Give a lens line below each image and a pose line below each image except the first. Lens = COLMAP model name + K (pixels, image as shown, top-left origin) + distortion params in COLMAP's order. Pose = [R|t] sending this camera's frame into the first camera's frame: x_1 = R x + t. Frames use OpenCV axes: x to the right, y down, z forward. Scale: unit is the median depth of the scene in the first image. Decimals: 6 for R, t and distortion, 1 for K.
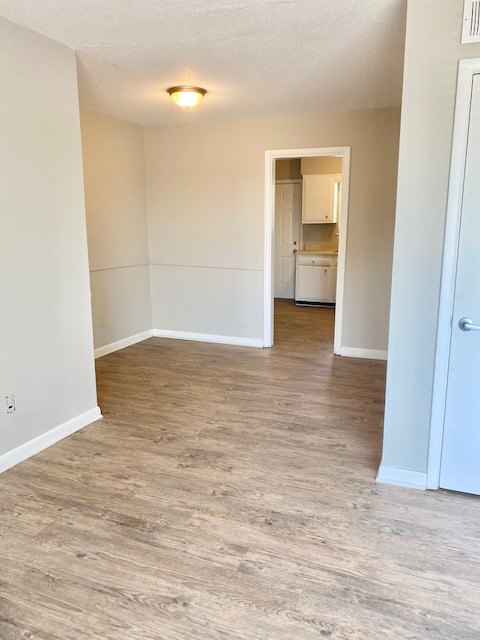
lens RADIAL K [[487.4, 0, 240.0], [0, 487.4, 320.0], [0, 0, 1]] dist [0.009397, 0.002613]
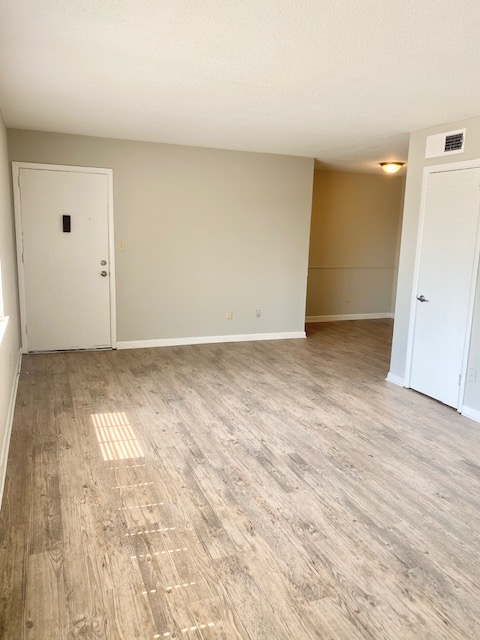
lens RADIAL K [[487.4, 0, 240.0], [0, 487.4, 320.0], [0, 0, 1]] dist [0.009397, 0.002613]
pose [[0.700670, 0.166805, -0.693713, 1.282758], [-0.183833, 0.981666, 0.050367, 0.120870], [0.689396, 0.092237, 0.718489, -0.856917]]
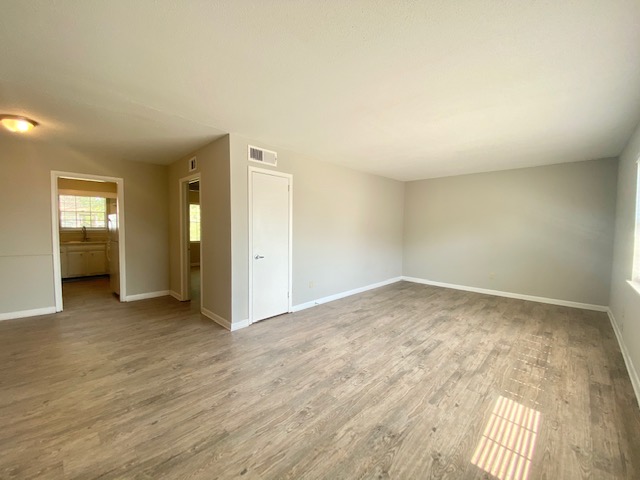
lens RADIAL K [[260.6, 0, 325.7], [0, 260.6, 240.2], [0, 0, 1]] dist [0.001959, -0.012171]
pose [[0.363677, -0.040721, 0.930635, -0.747495], [0.174657, 0.984307, -0.025184, 0.021324], [-0.915005, 0.171701, 0.365082, 0.085581]]
